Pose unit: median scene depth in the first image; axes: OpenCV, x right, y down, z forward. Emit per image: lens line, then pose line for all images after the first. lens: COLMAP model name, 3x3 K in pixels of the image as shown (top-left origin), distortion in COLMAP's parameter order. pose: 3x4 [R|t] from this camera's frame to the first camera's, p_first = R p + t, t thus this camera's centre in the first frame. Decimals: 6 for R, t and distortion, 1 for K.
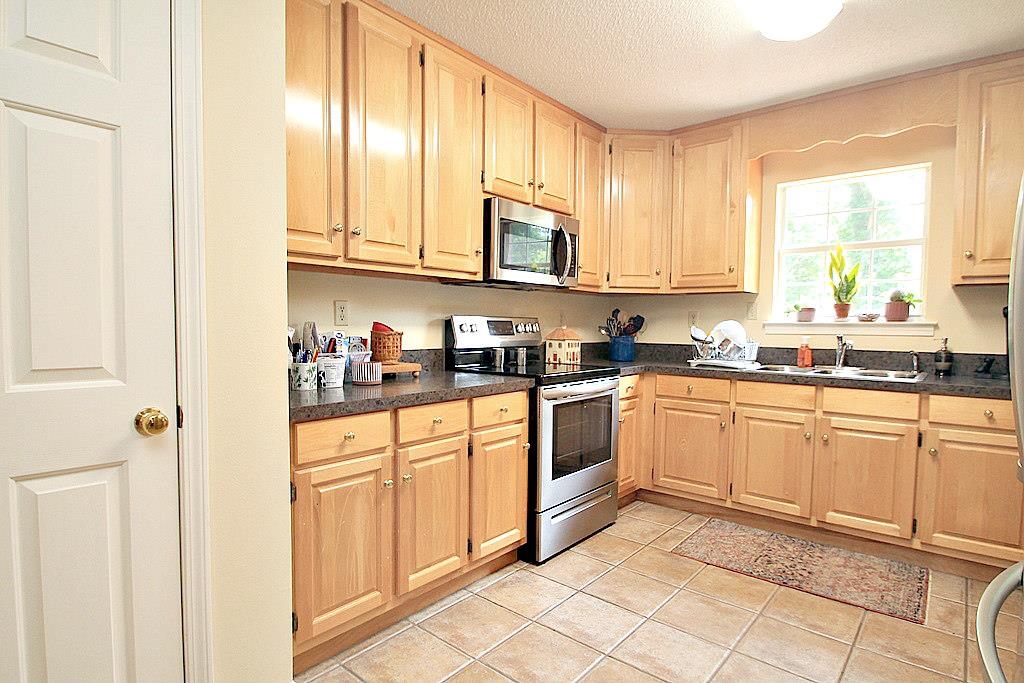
lens RADIAL K [[540.1, 0, 507.5], [0, 540.1, 350.3], [0, 0, 1]] dist [-0.014479, -0.003761]
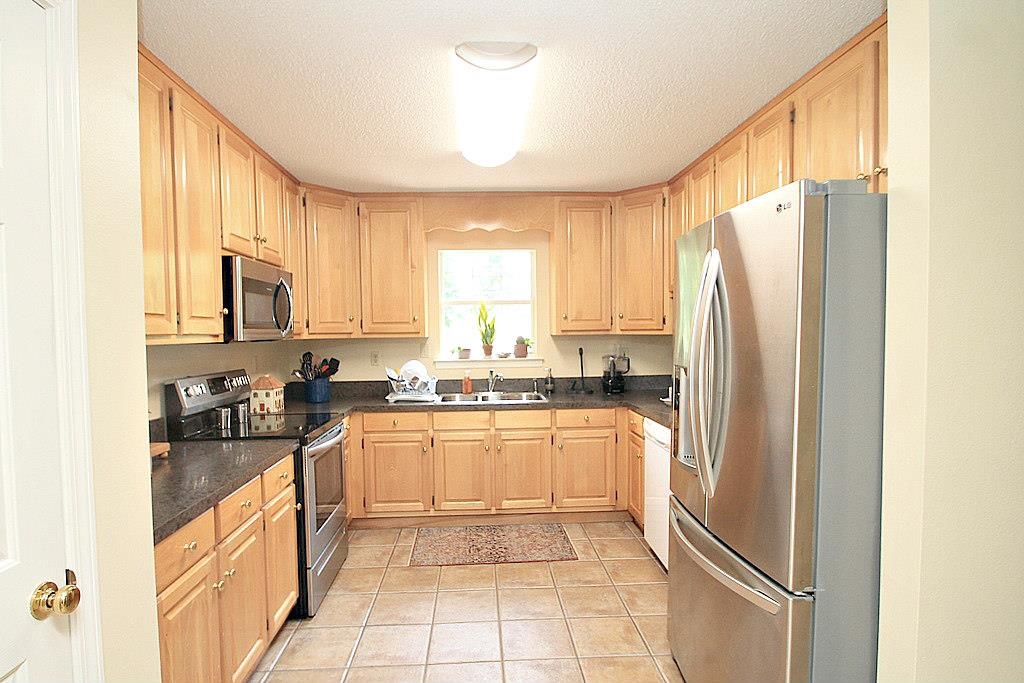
lens RADIAL K [[540.1, 0, 502.5], [0, 540.1, 344.0], [0, 0, 1]] dist [-0.014479, -0.003761]
pose [[0.715566, -0.036500, 0.697591, -0.326594], [0.050567, 0.998721, 0.000386, -0.094209], [-0.696712, 0.034999, 0.716496, -0.008685]]
